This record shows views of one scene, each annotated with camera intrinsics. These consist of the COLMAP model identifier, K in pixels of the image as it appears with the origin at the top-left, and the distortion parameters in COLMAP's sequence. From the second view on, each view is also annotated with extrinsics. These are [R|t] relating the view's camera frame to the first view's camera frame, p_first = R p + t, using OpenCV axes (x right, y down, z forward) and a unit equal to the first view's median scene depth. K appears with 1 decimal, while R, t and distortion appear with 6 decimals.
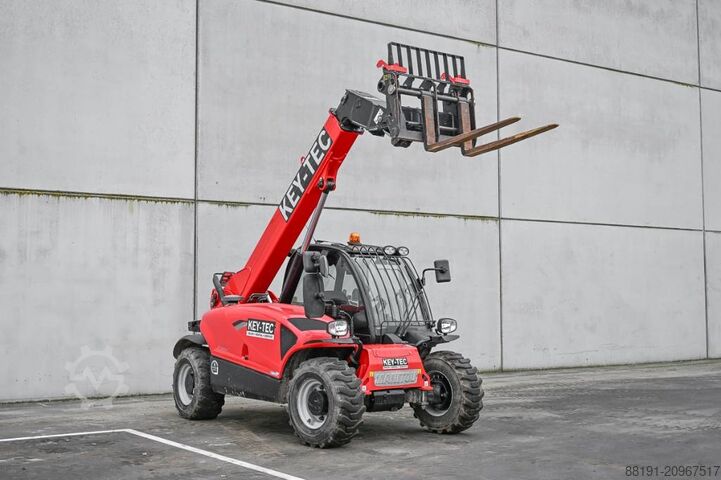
lens RADIAL K [[911.9, 0, 288.8], [0, 911.9, 245.8], [0, 0, 1]] dist [-0.002248, 0.019324]
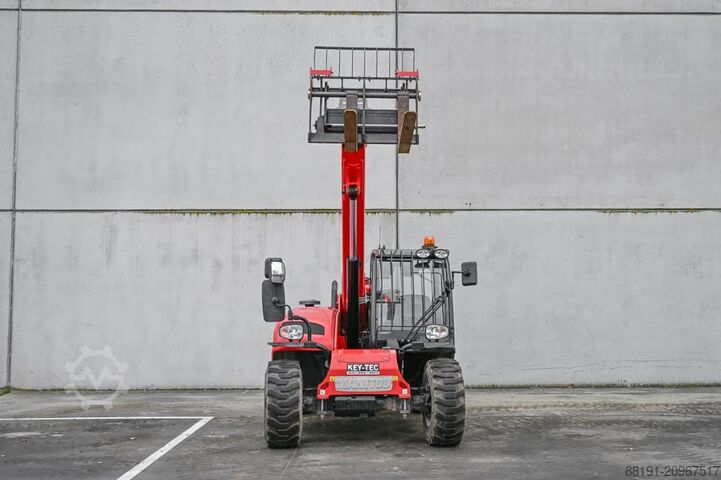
lens RADIAL K [[821.3, 0, 363.9], [0, 821.3, 245.8], [0, 0, 1]] dist [0.004942, 0.008257]
pose [[0.861746, -0.033852, -0.506210, 0.349784], [0.030373, 0.999424, -0.015129, 0.005660], [0.506431, -0.002338, 0.862277, 0.144012]]
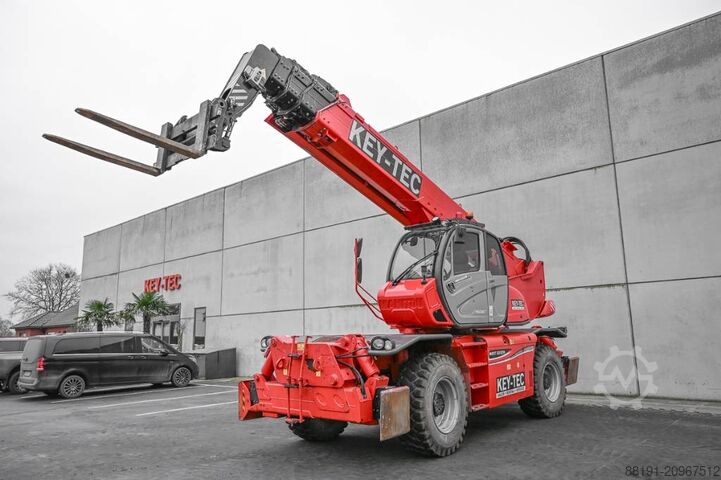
lens RADIAL K [[516.6, 0, 371.7], [0, 516.6, 241.4], [0, 0, 1]] dist [-0.002091, 0.001847]
pose [[0.296081, -0.172562, -0.939446, 1.071034], [0.082959, 0.984474, -0.154687, -0.004854], [0.951553, -0.032136, 0.305800, 0.481972]]
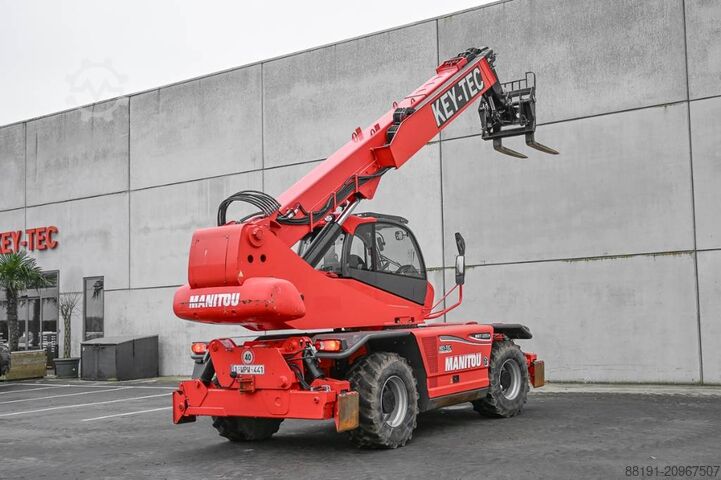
lens RADIAL K [[822.5, 0, 442.6], [0, 822.5, 254.2], [0, 0, 1]] dist [0.009756, -0.004351]
pose [[0.446196, -0.072136, -0.892023, 1.249914], [0.085989, 0.995590, -0.037500, -0.017679], [0.890794, -0.059972, 0.450432, 0.309292]]
